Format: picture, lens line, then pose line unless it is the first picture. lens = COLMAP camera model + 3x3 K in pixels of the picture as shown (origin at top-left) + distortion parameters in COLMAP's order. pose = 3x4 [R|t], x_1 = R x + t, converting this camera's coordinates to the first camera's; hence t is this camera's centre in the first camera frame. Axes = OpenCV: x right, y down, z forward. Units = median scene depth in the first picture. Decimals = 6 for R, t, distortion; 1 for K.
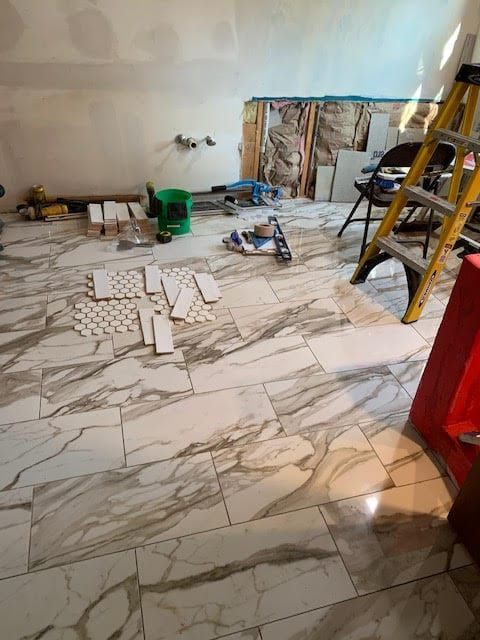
lens RADIAL K [[488.8, 0, 247.1], [0, 488.8, 311.9], [0, 0, 1]] dist [0.042394, -0.045096]
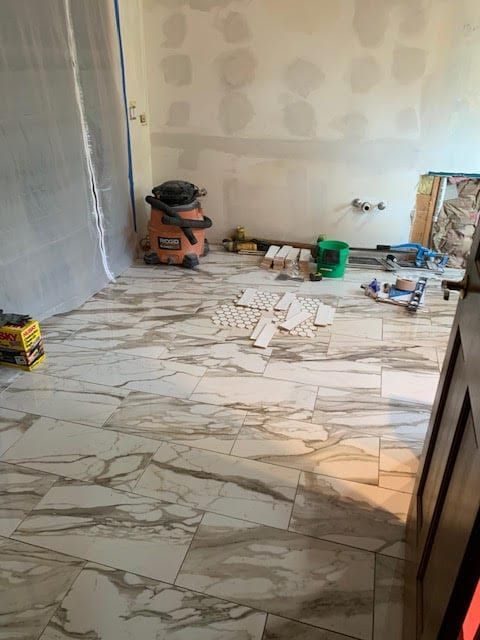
lens RADIAL K [[483.3, 0, 235.6], [0, 483.3, 318.0], [0, 0, 1]] dist [0.048965, -0.066066]
pose [[0.845476, 0.194037, -0.497514, 0.416820], [-0.266767, 0.960541, -0.078719, 0.136230], [0.462608, 0.199275, 0.863877, -0.136367]]
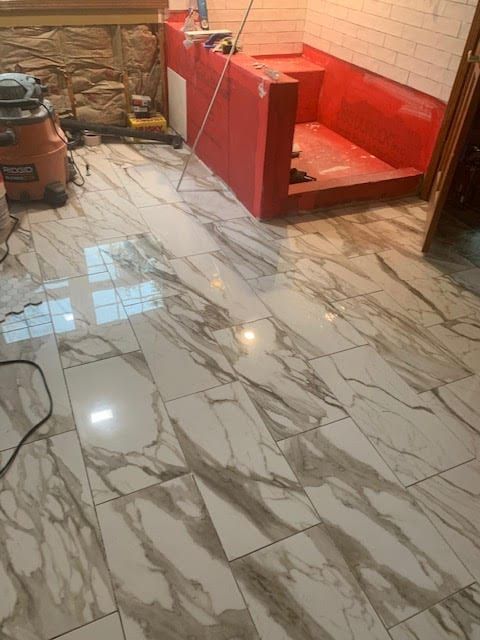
lens RADIAL K [[488.8, 0, 234.6], [0, 488.8, 316.0], [0, 0, 1]] dist [0.042394, -0.045096]
pose [[-0.126321, -0.675064, 0.726864, -0.852098], [0.509945, 0.584313, 0.631295, -0.536283], [-0.850881, 0.450406, 0.270435, 0.766133]]
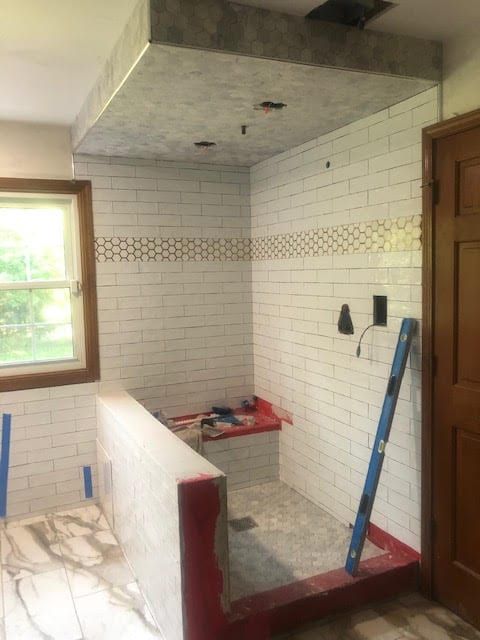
lens RADIAL K [[525.2, 0, 241.9], [0, 525.2, 316.4], [0, 0, 1]] dist [0.032421, -0.040278]
pose [[-0.164997, -0.142990, 0.975874, -0.552906], [0.561558, 0.799782, 0.212135, -0.460491], [-0.810820, 0.583011, -0.051665, 0.546763]]
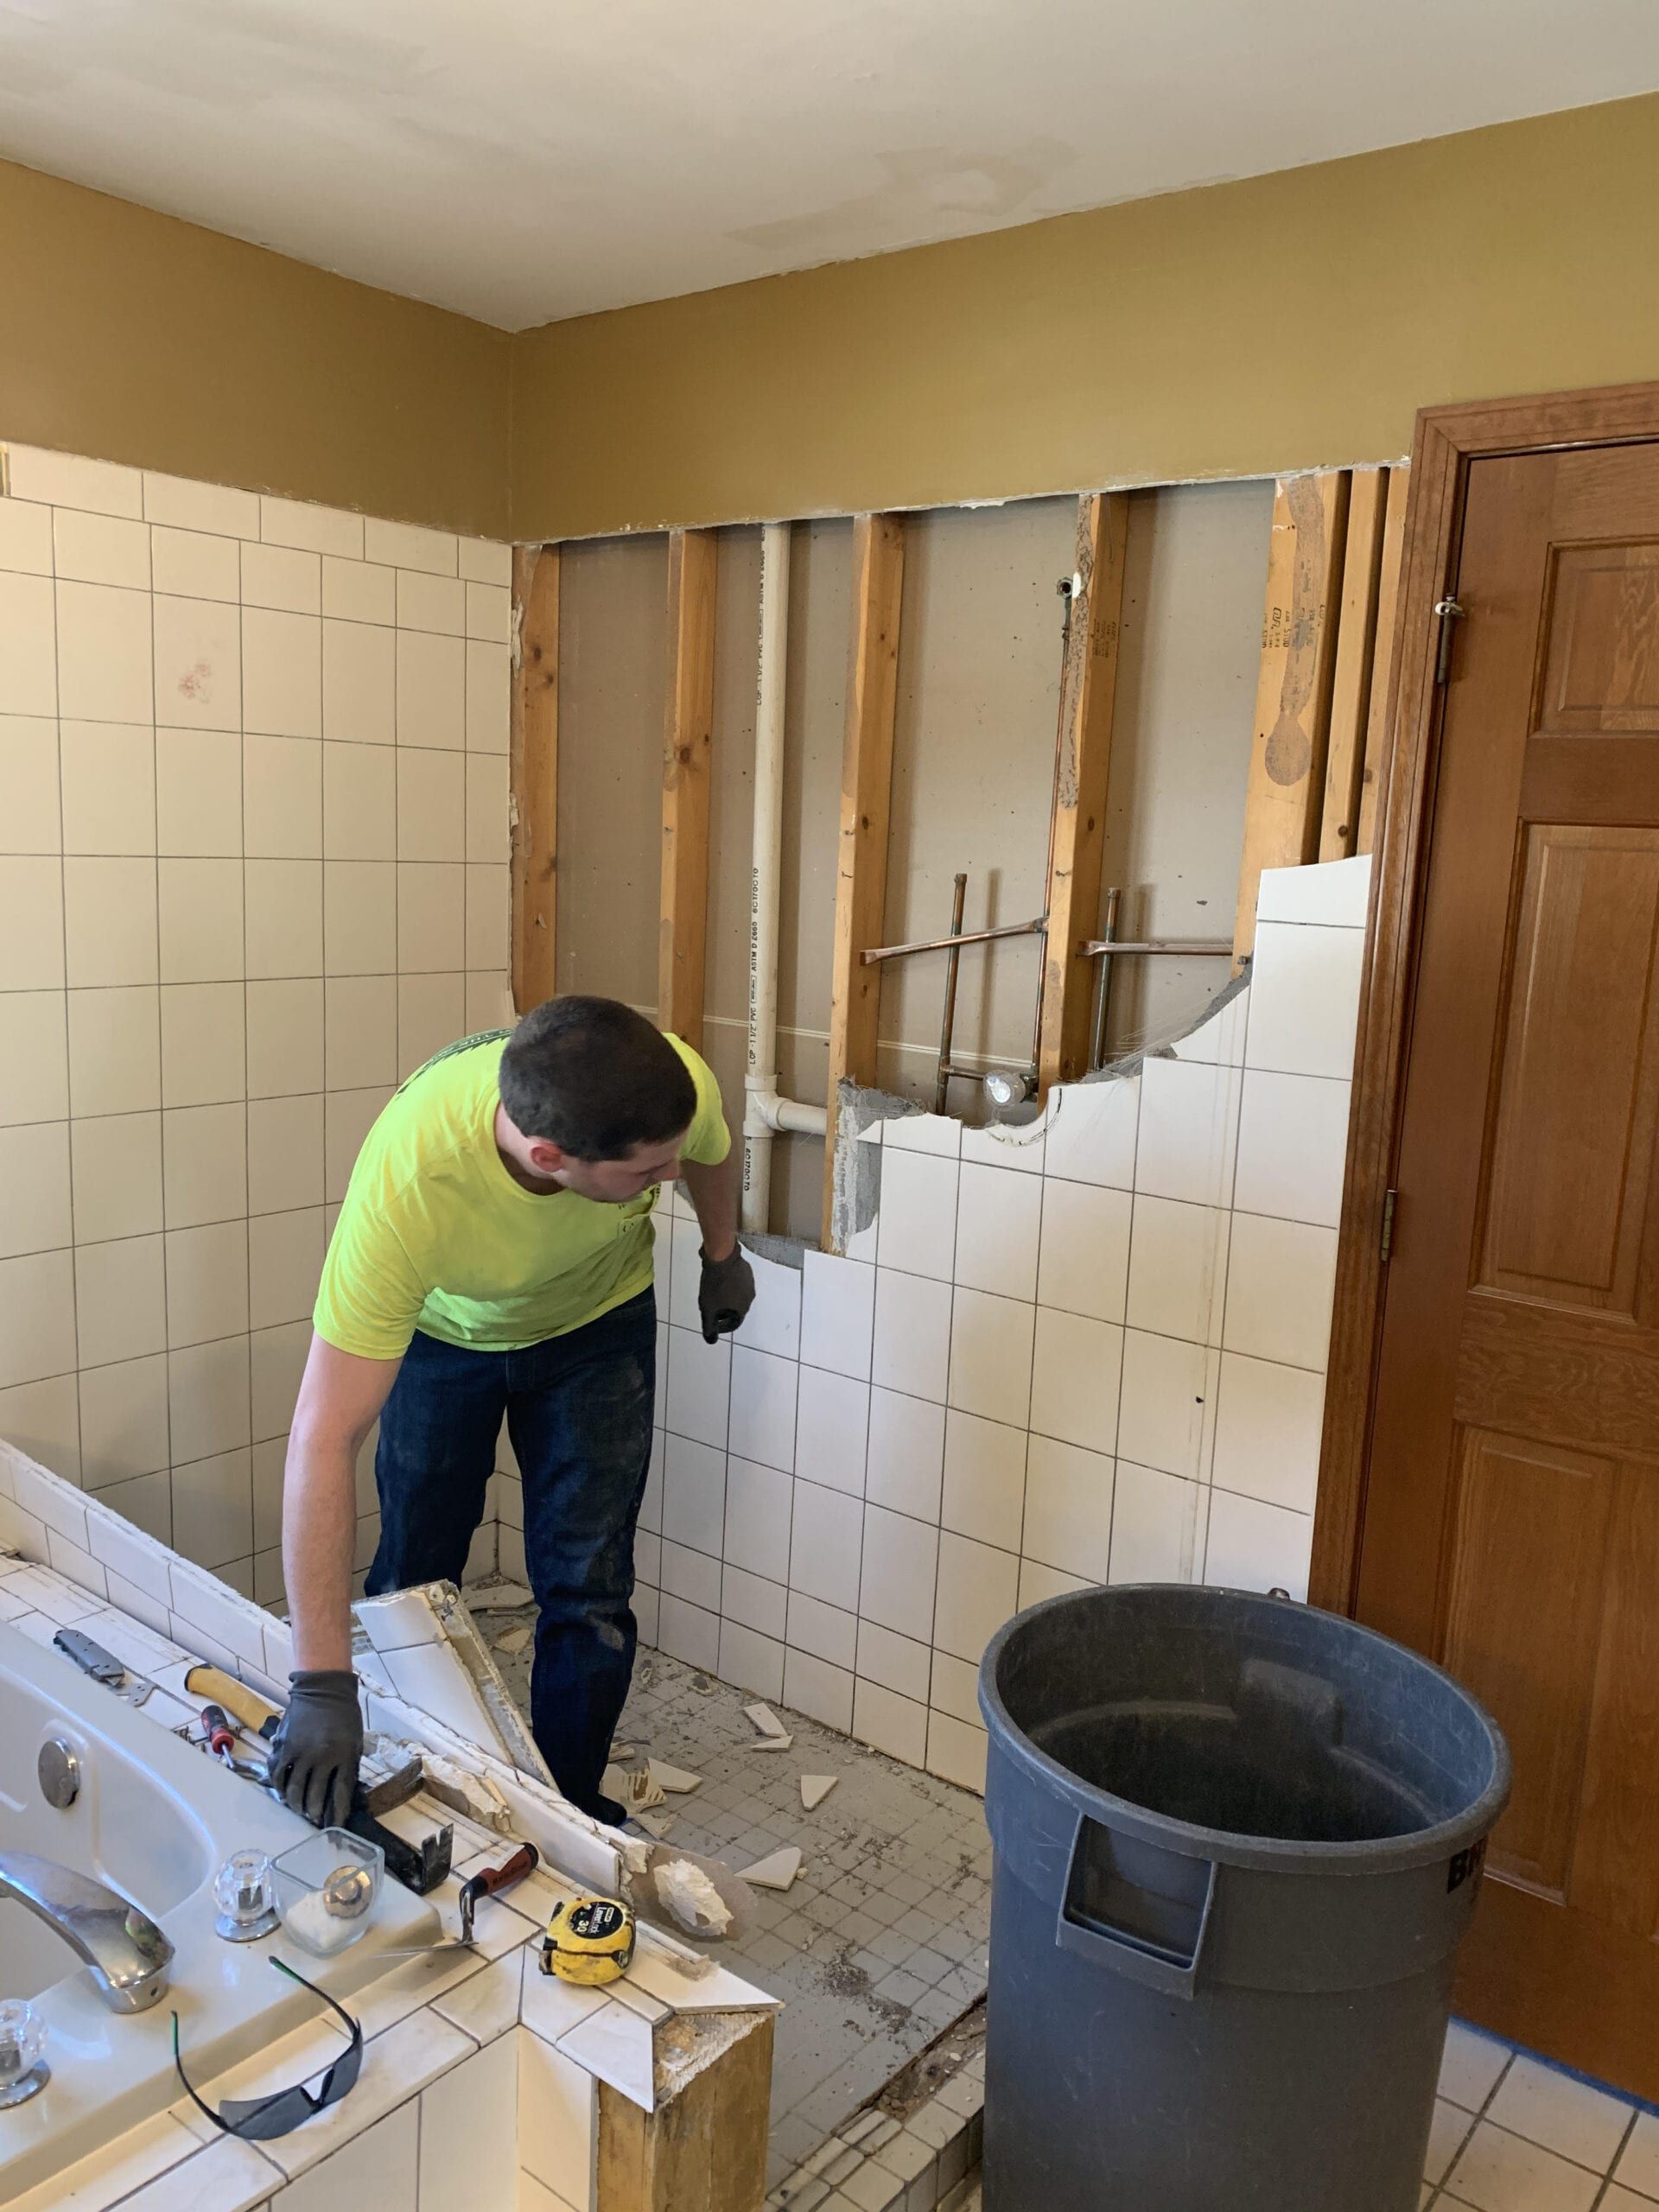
lens RADIAL K [[1689.3, 0, 832.2], [0, 1689.3, 1111.6], [0, 0, 1]] dist [0.042394, -0.045096]
pose [[-0.586294, -0.216738, 0.780567, -0.170163], [0.386300, 0.772139, 0.504553, -0.652320], [-0.712062, 0.597349, -0.368975, 0.829770]]
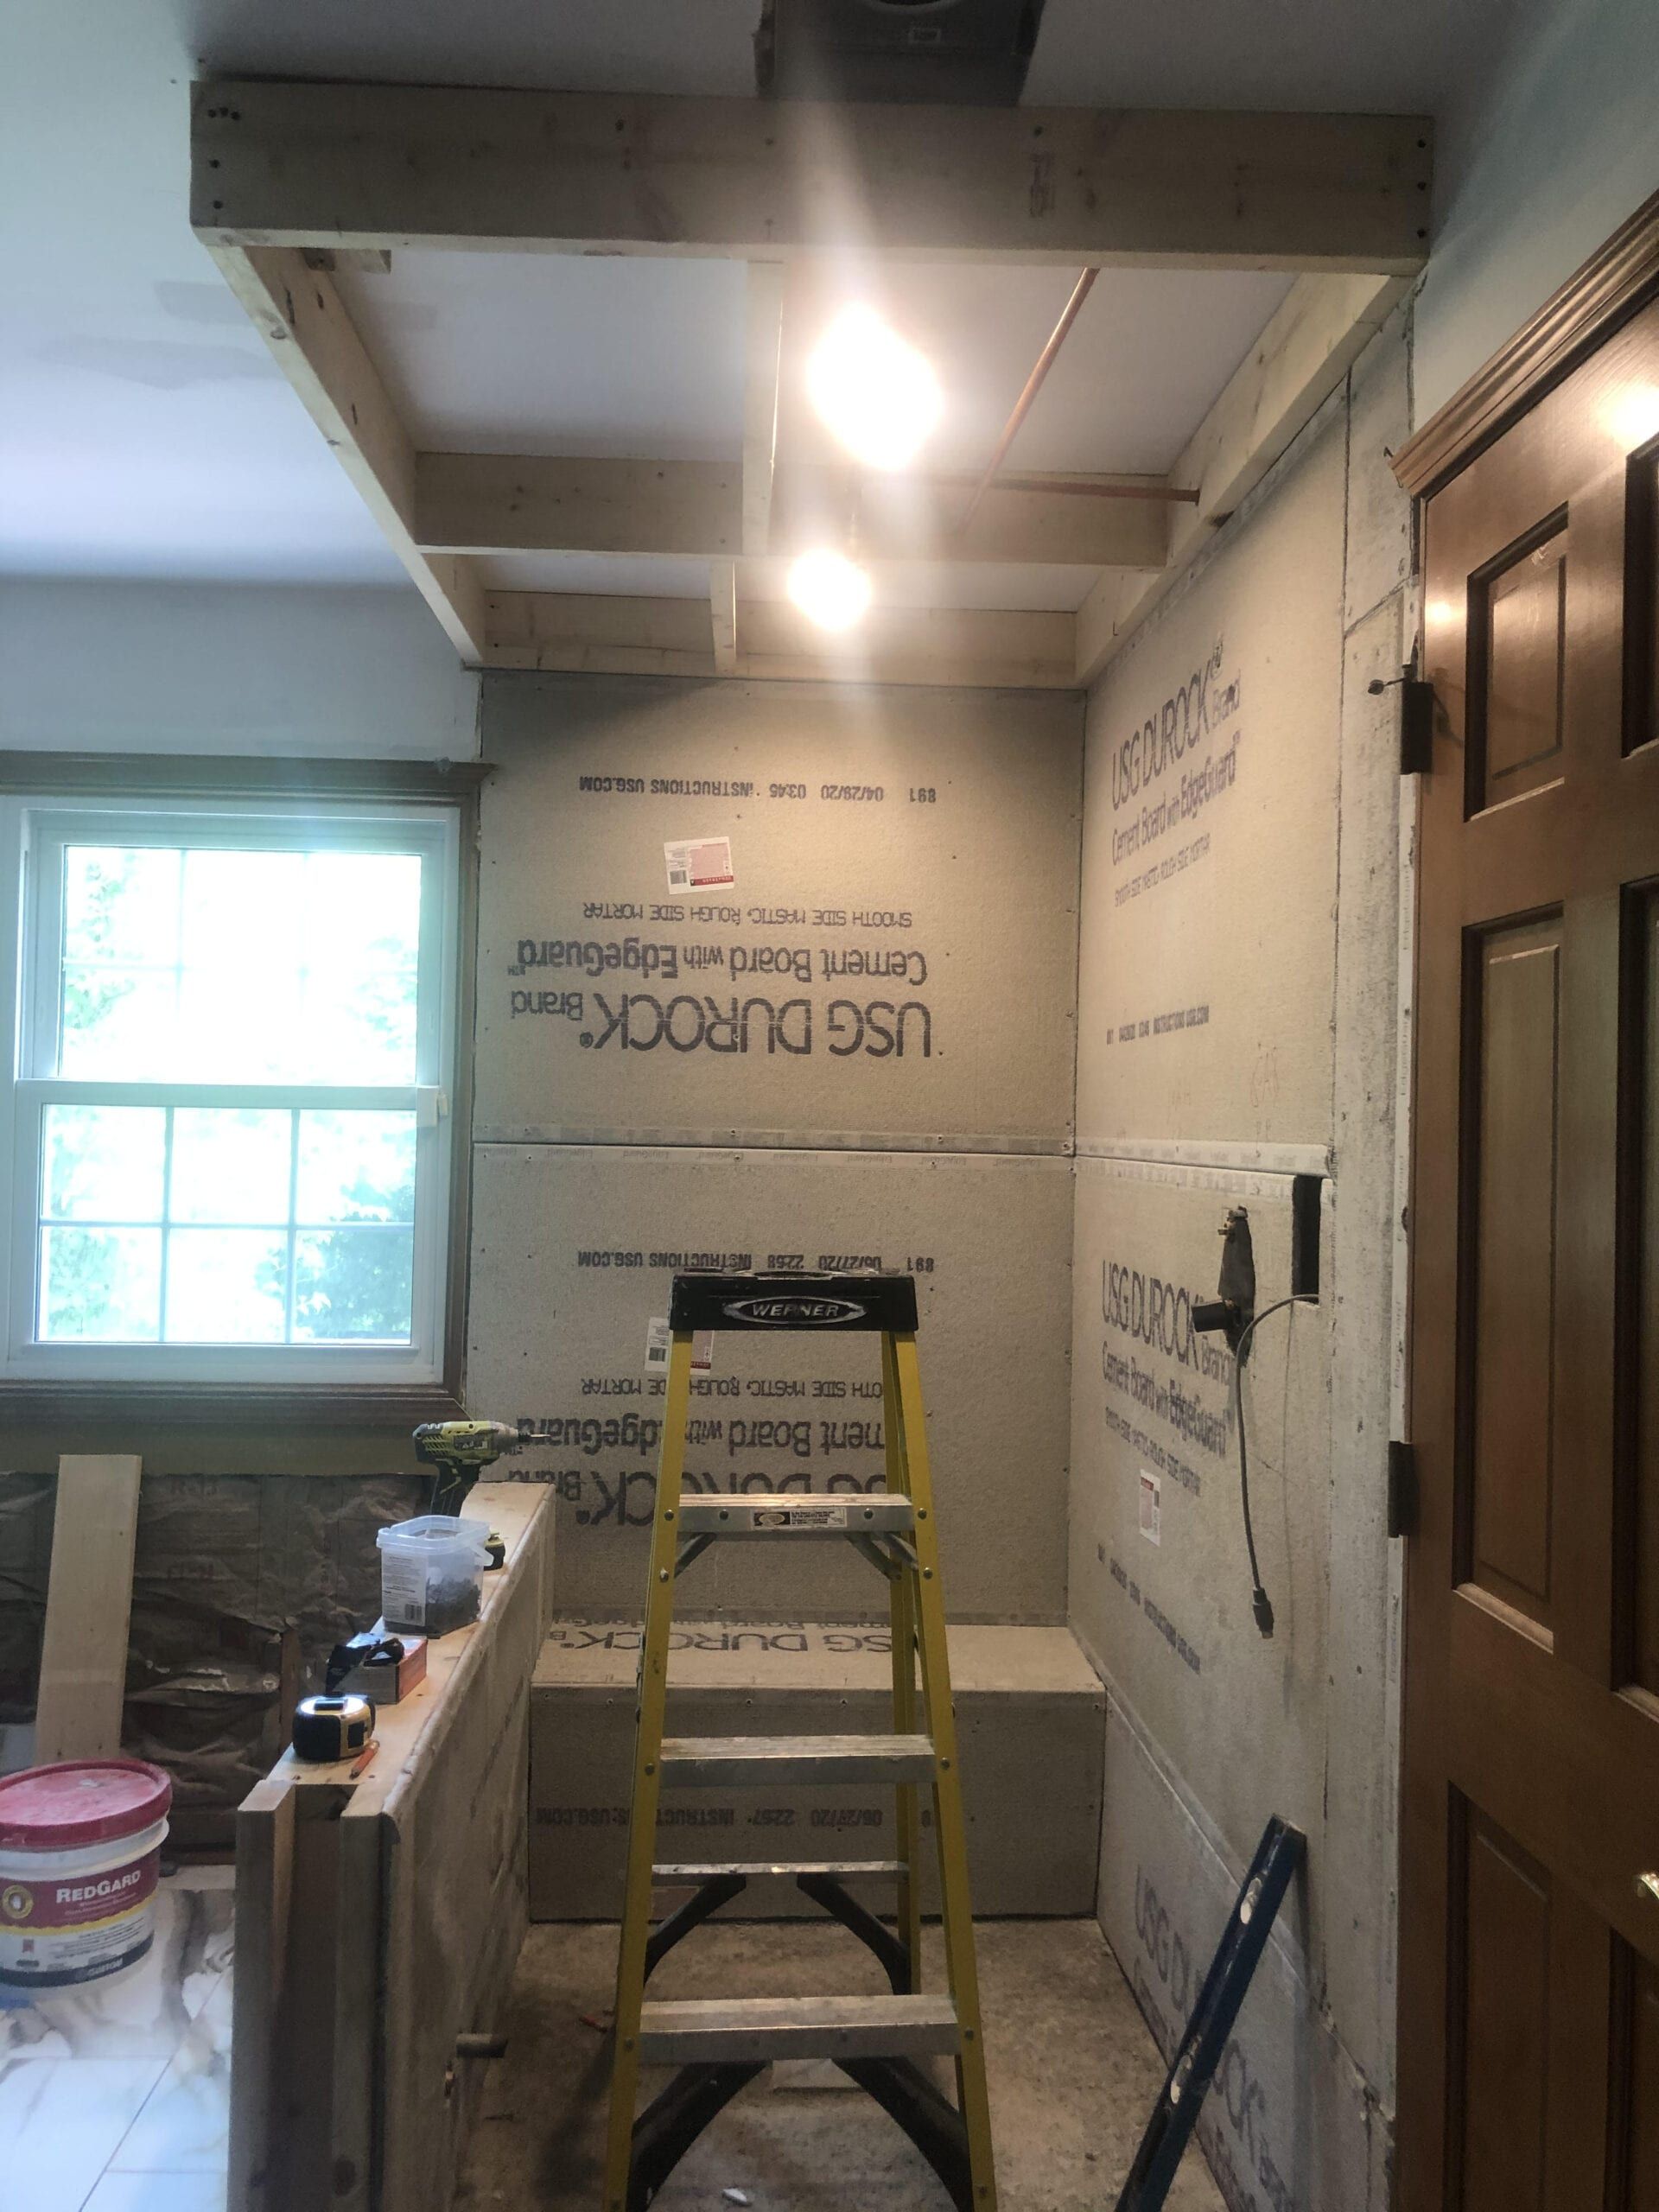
lens RADIAL K [[1815.2, 0, 837.8], [0, 1815.2, 1091.8], [0, 0, 1]] dist [0.032421, -0.040278]
pose [[0.222534, -0.039052, 0.974142, -0.431309], [0.538293, 0.838005, -0.089374, -0.137020], [-0.812846, 0.544263, 0.207506, 0.162053]]
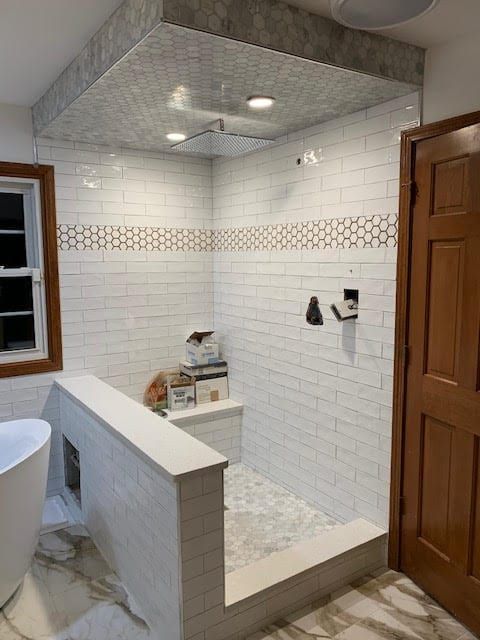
lens RADIAL K [[488.8, 0, 240.4], [0, 488.8, 317.8], [0, 0, 1]] dist [0.042394, -0.045096]
pose [[-0.309099, -0.176073, 0.934589, -0.455121], [0.517293, 0.793497, 0.320578, -0.532738], [-0.798039, 0.582547, -0.154187, 0.642281]]
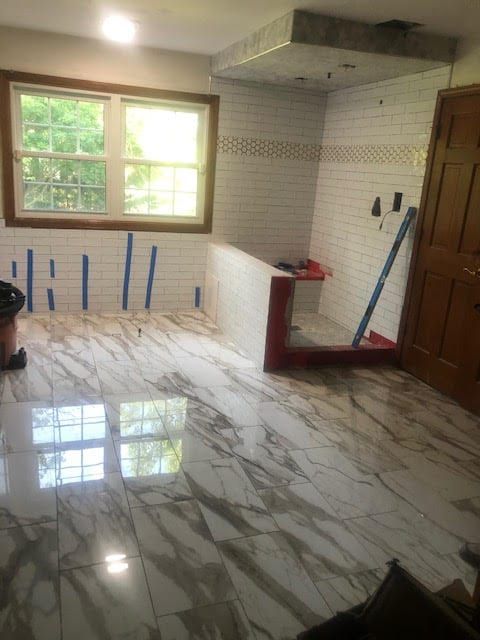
lens RADIAL K [[525.2, 0, 237.8], [0, 525.2, 316.7], [0, 0, 1]] dist [0.032421, -0.040278]
pose [[-0.052525, -0.336267, 0.940301, -1.431587], [0.491315, 0.811054, 0.317491, -0.615214], [-0.869397, 0.478661, 0.122612, 0.710802]]
